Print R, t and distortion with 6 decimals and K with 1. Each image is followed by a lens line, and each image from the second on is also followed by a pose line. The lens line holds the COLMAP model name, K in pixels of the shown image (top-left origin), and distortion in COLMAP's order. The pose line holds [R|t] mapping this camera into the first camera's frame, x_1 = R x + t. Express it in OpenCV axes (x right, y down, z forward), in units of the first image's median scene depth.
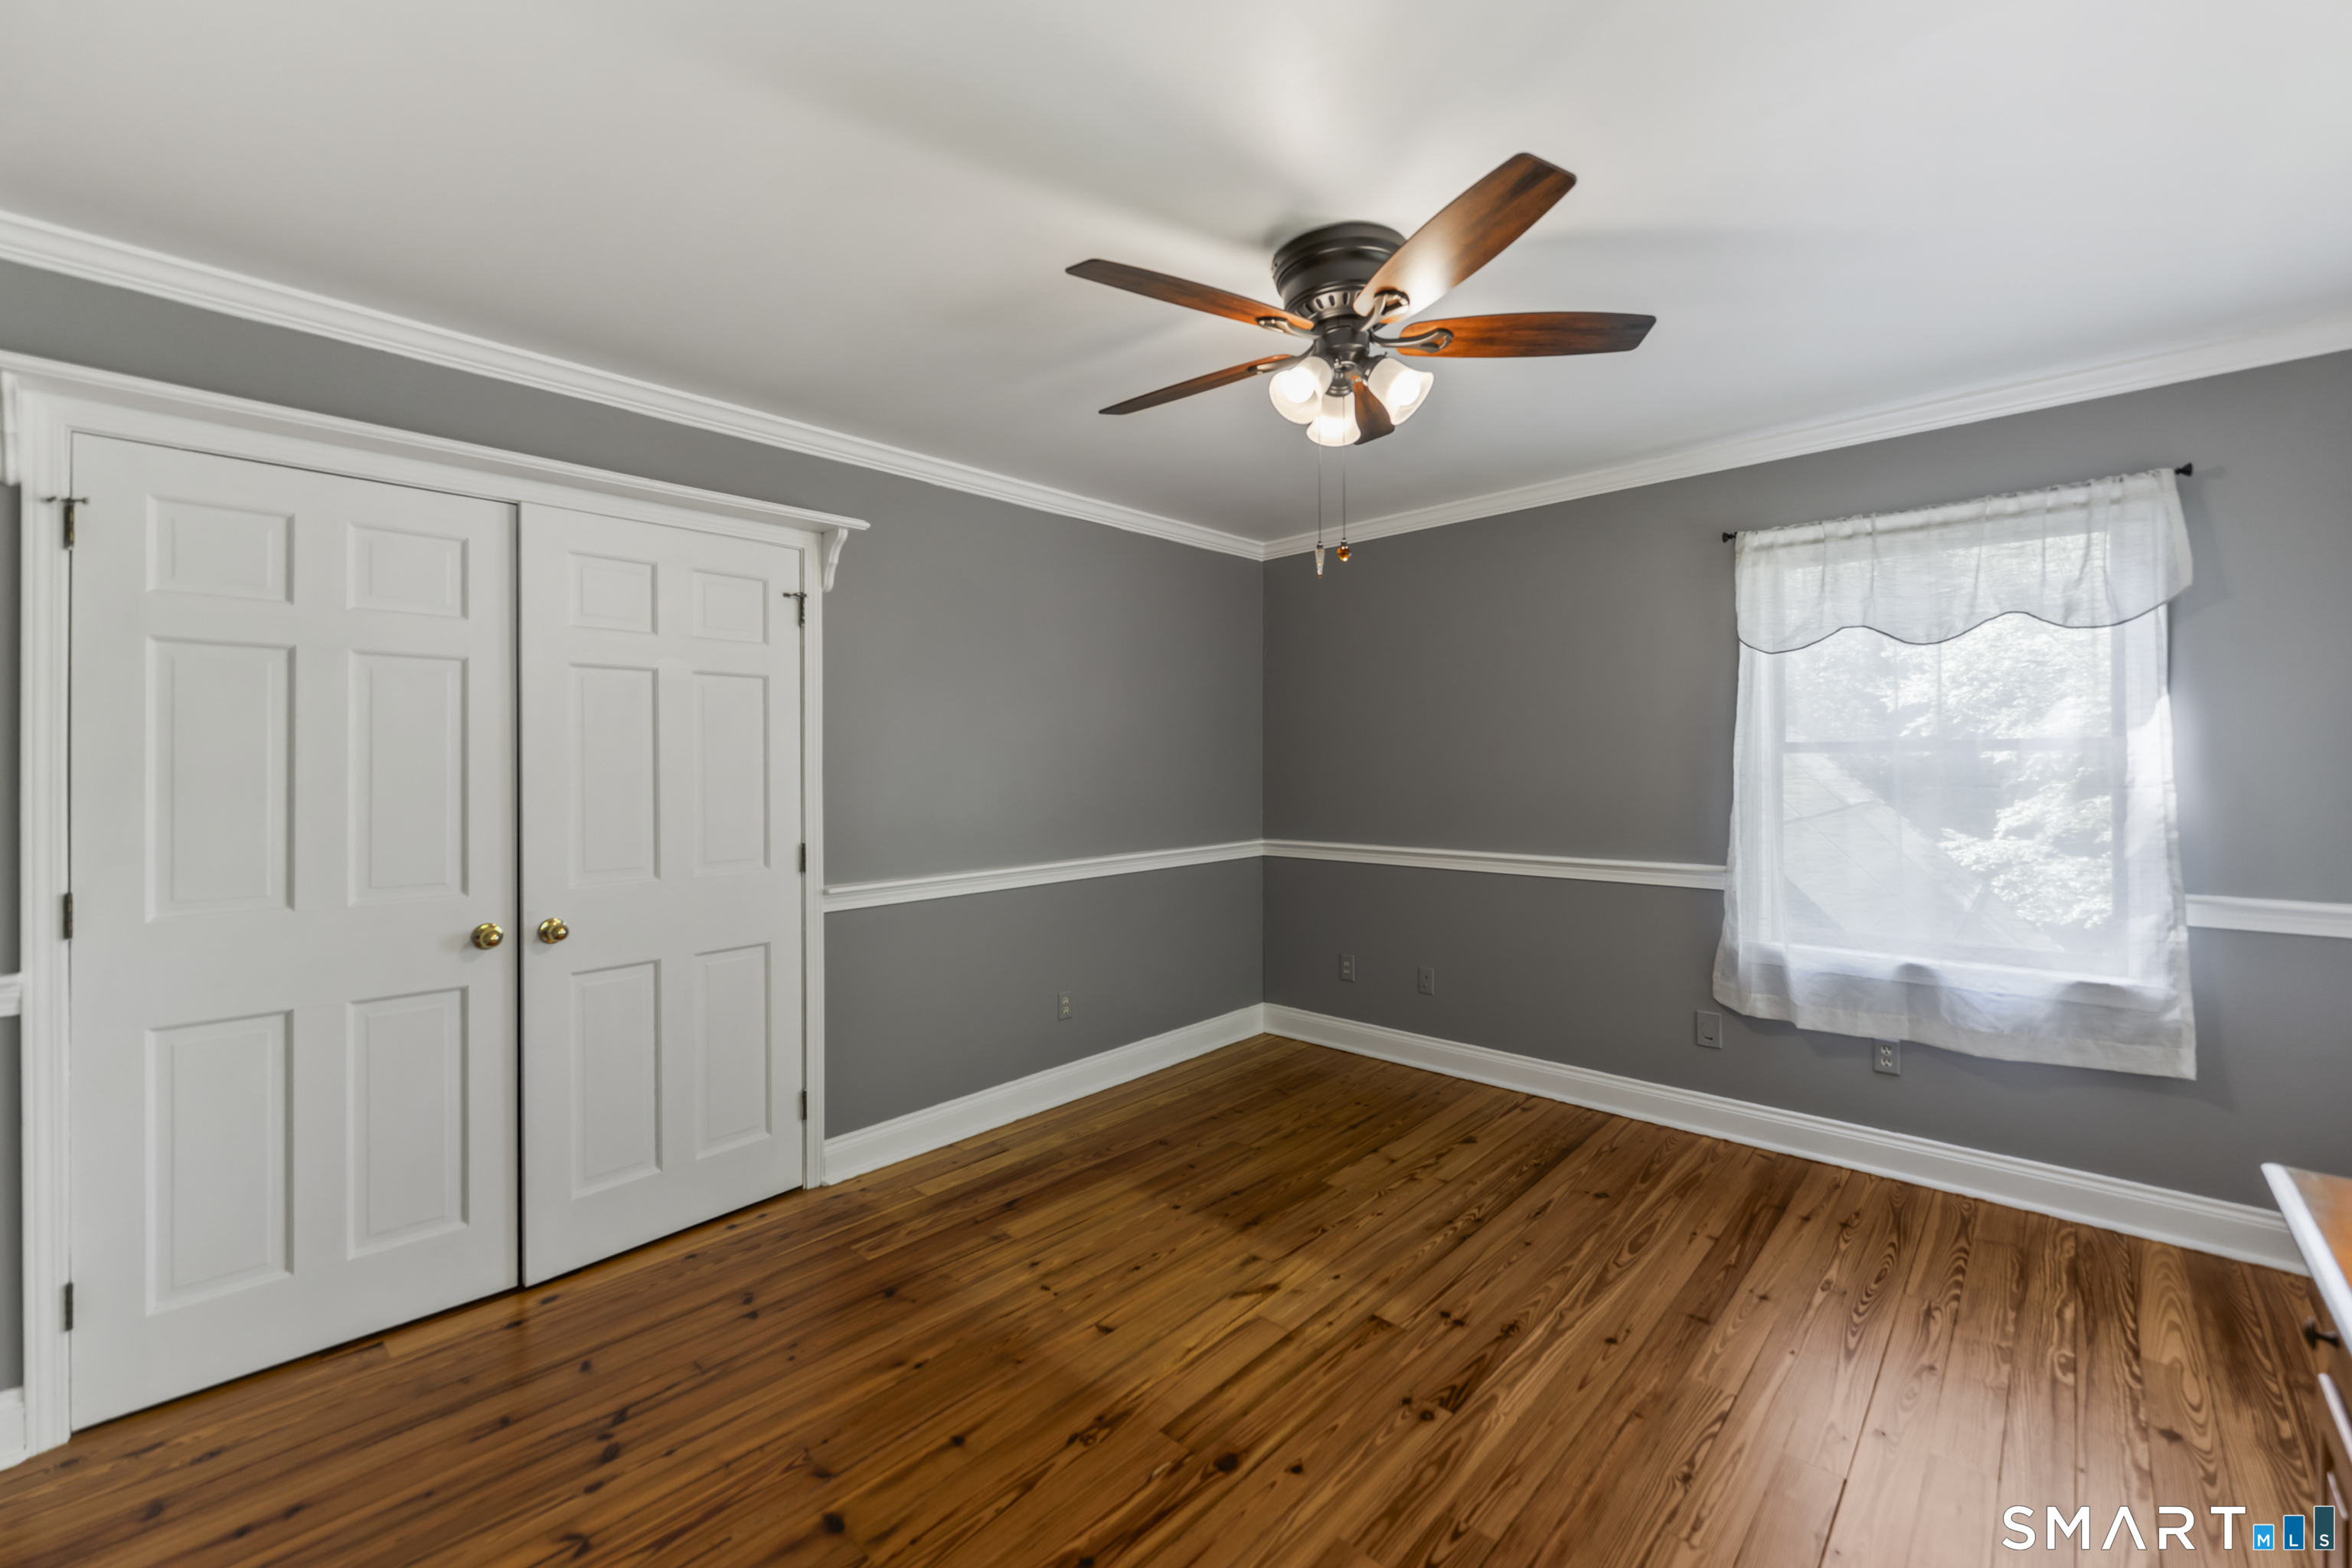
lens RADIAL K [[950.1, 0, 1183.0], [0, 950.1, 758.8], [0, 0, 1]] dist [-0.000803, -0.000033]
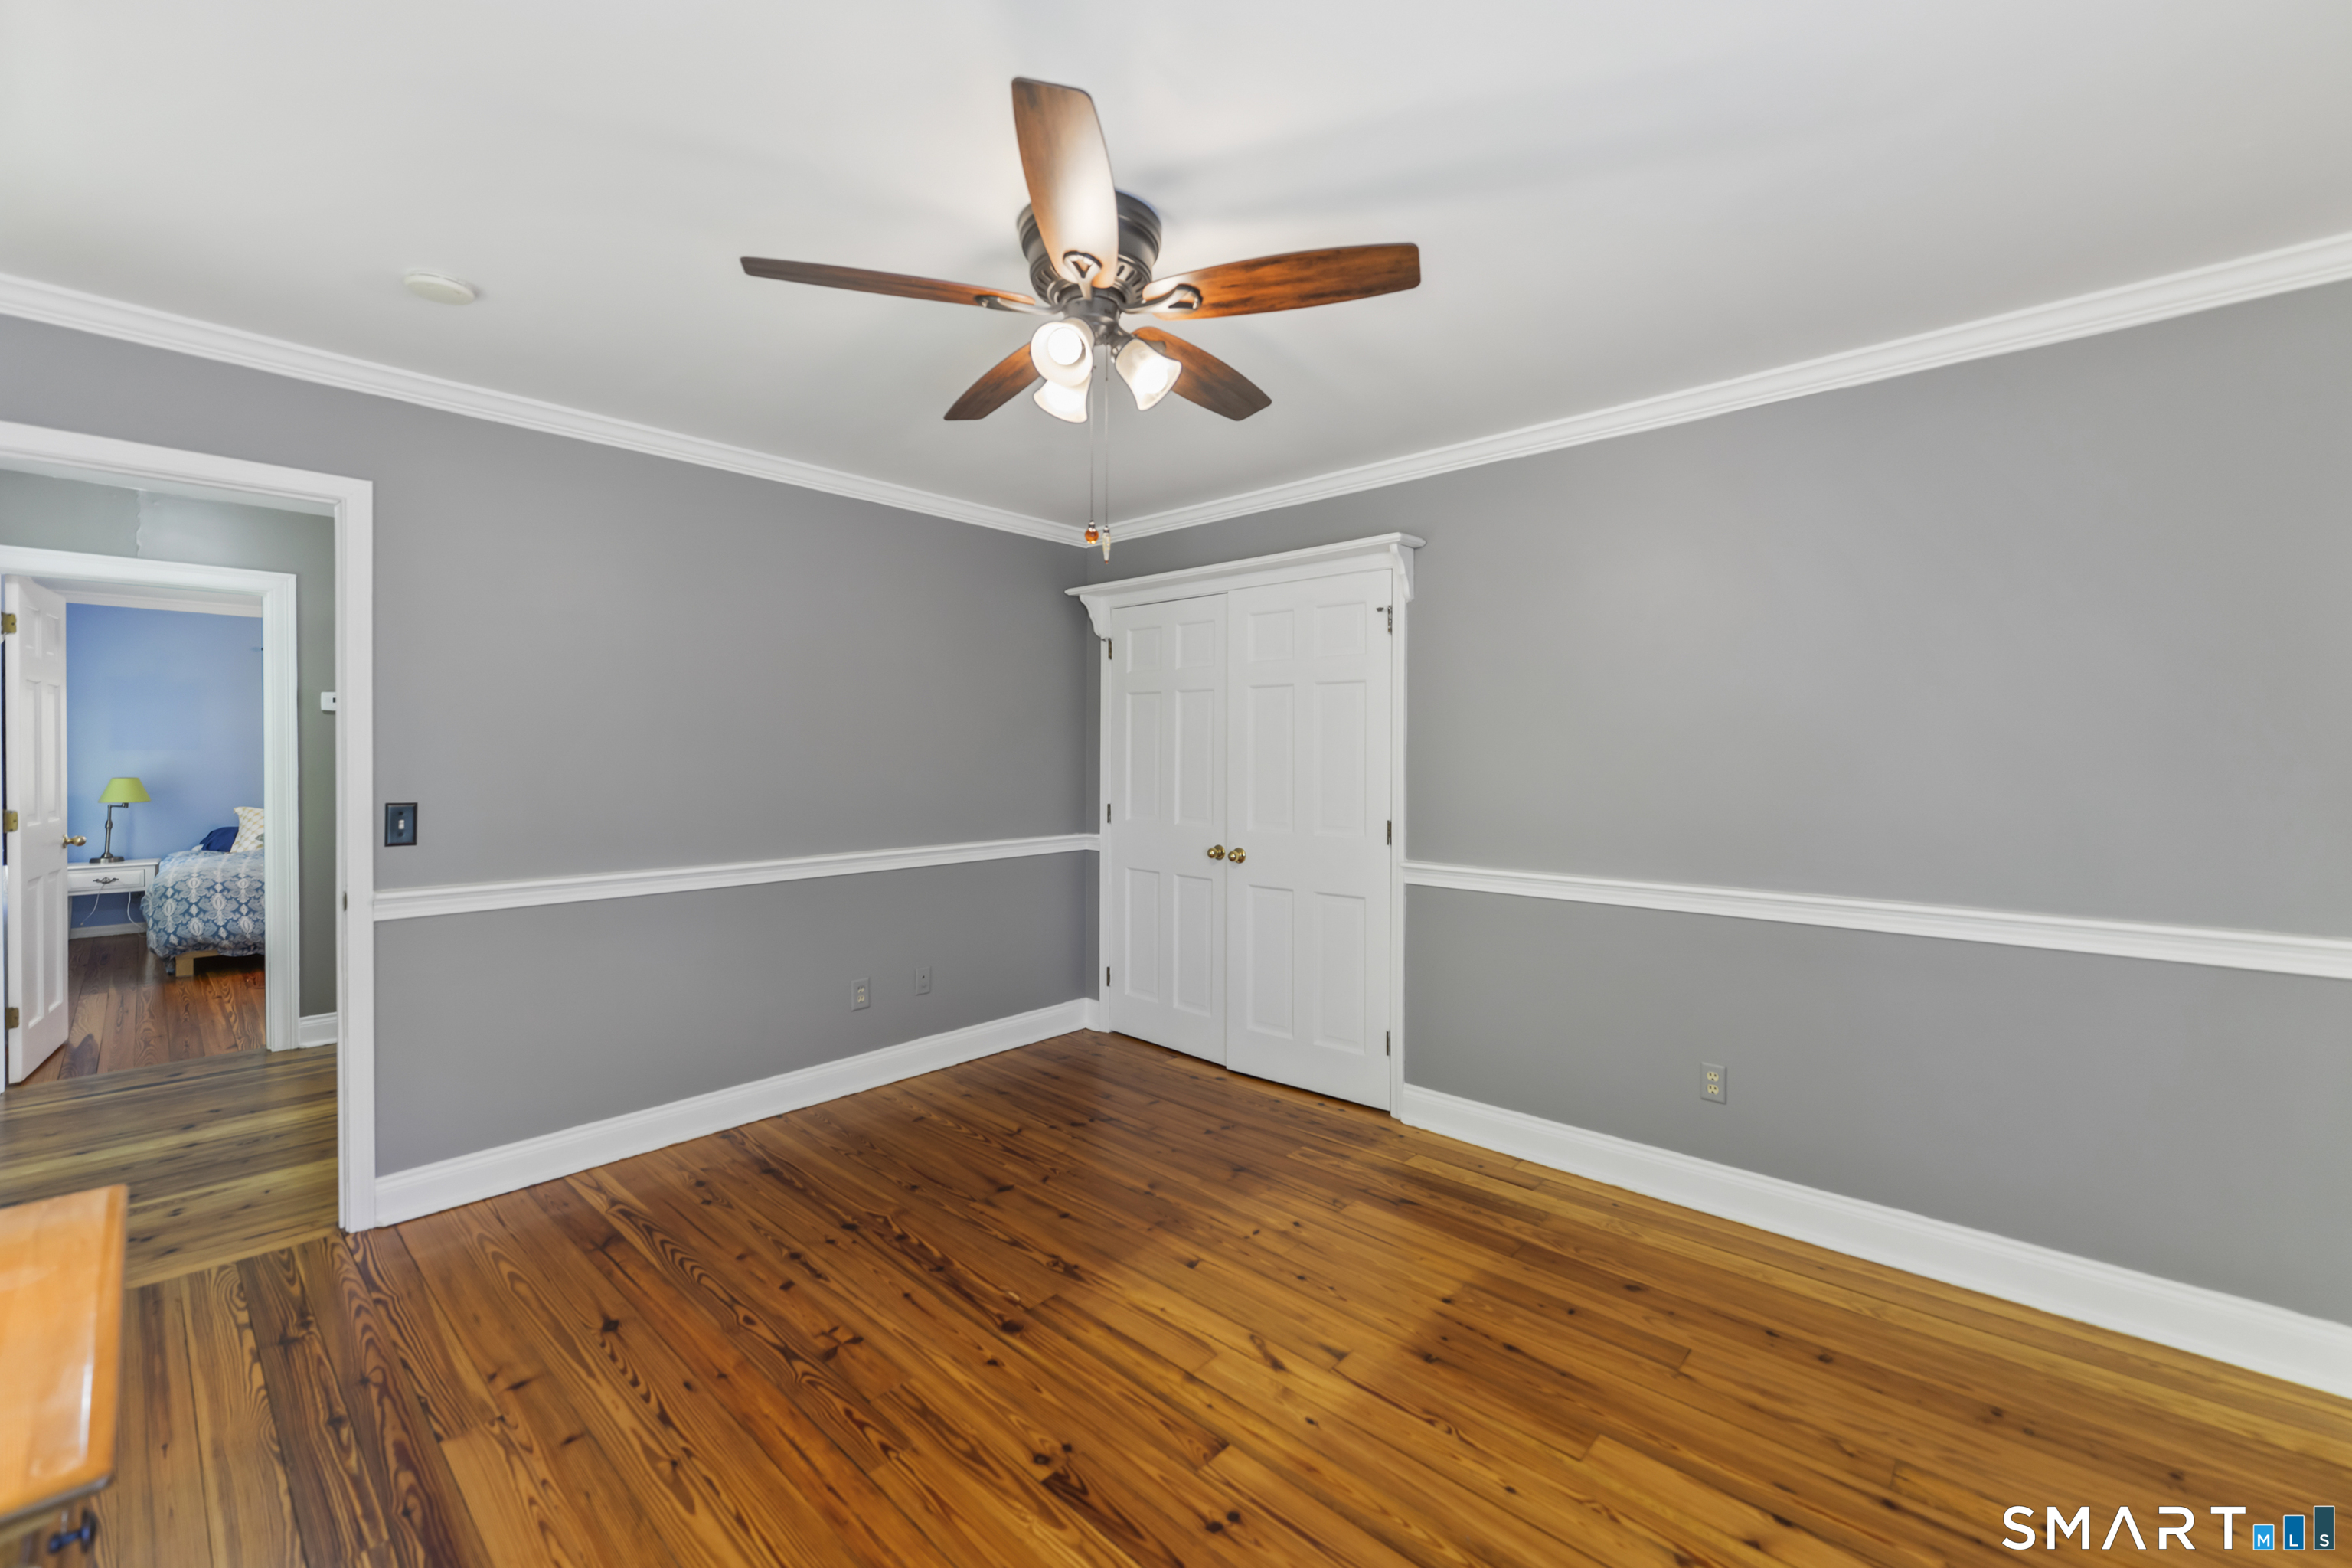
lens RADIAL K [[950.1, 0, 1183.0], [0, 950.1, 758.8], [0, 0, 1]] dist [-0.000803, -0.000033]
pose [[0.010676, 0.015181, -0.999828, 0.854178], [0.000412, 0.999885, 0.015186, -0.004637], [0.999943, -0.000574, 0.010669, 0.820058]]
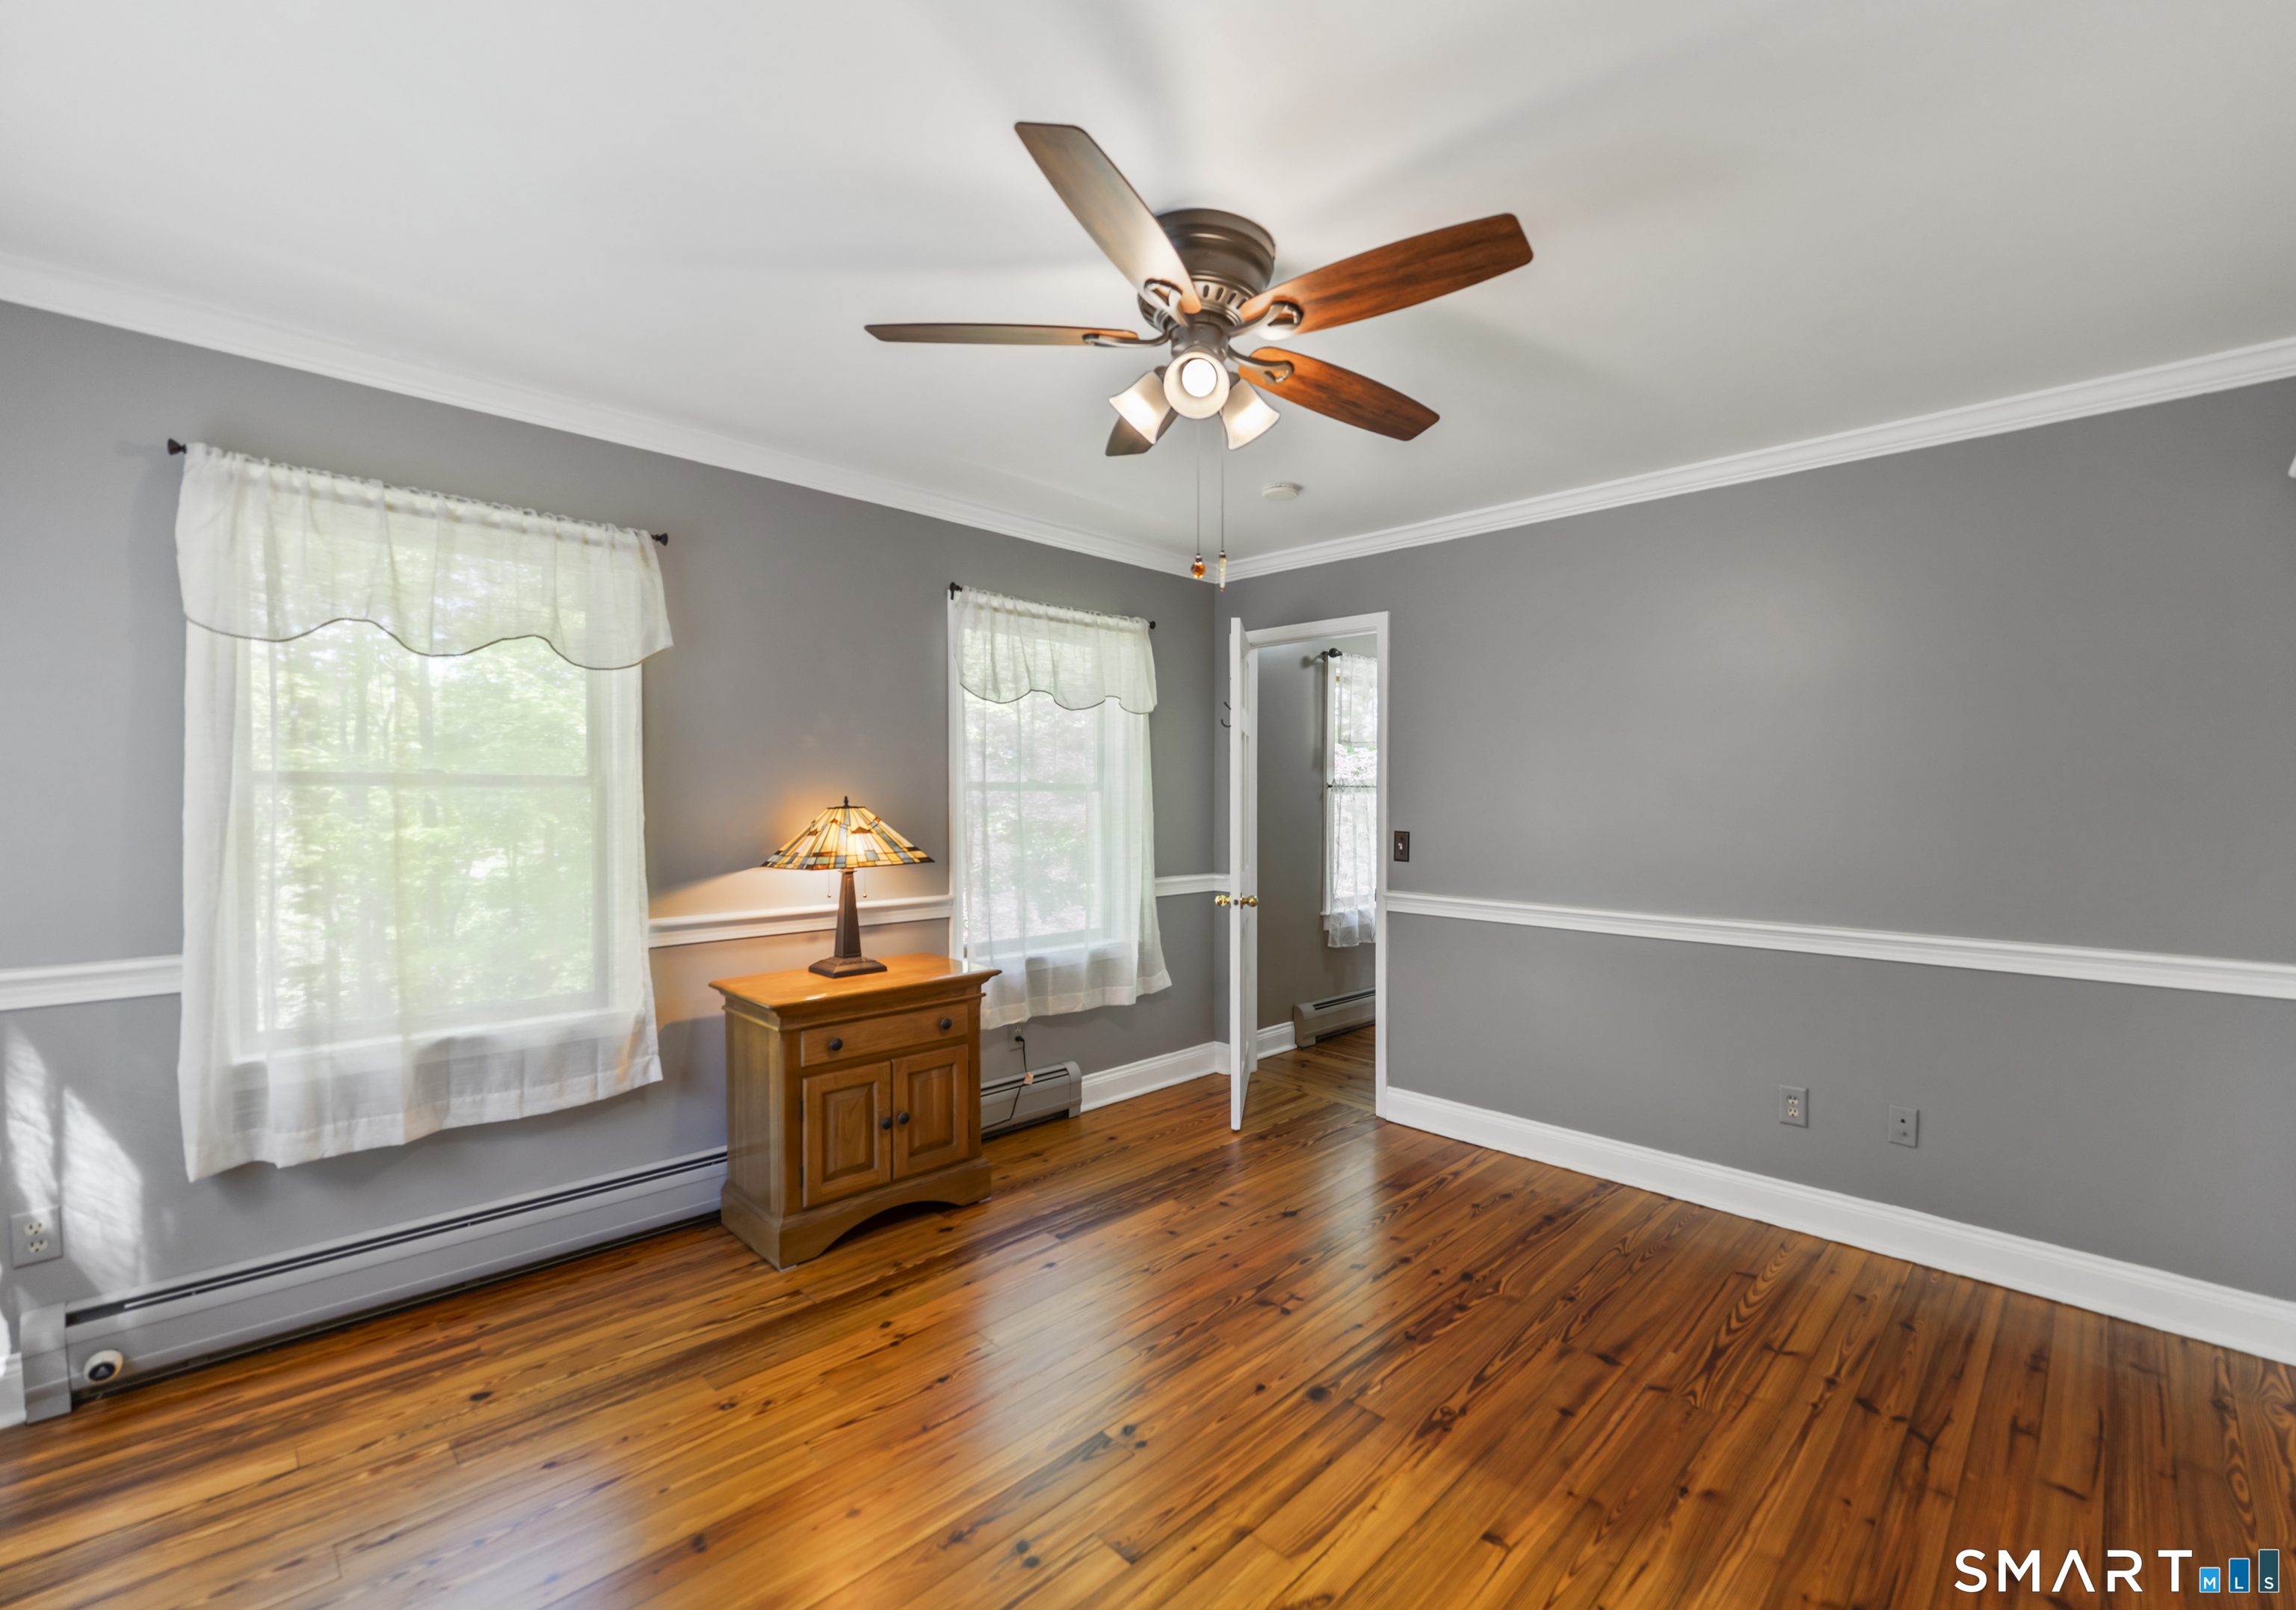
lens RADIAL K [[989.3, 0, 1223.4], [0, 989.3, 810.4], [0, 0, 1]] dist [0.000585, -0.000031]
pose [[-0.999996, 0.002796, -0.000583, 0.111399], [0.002788, 0.999903, 0.013669, 0.004328], [0.000621, 0.013668, -0.999906, 1.498906]]
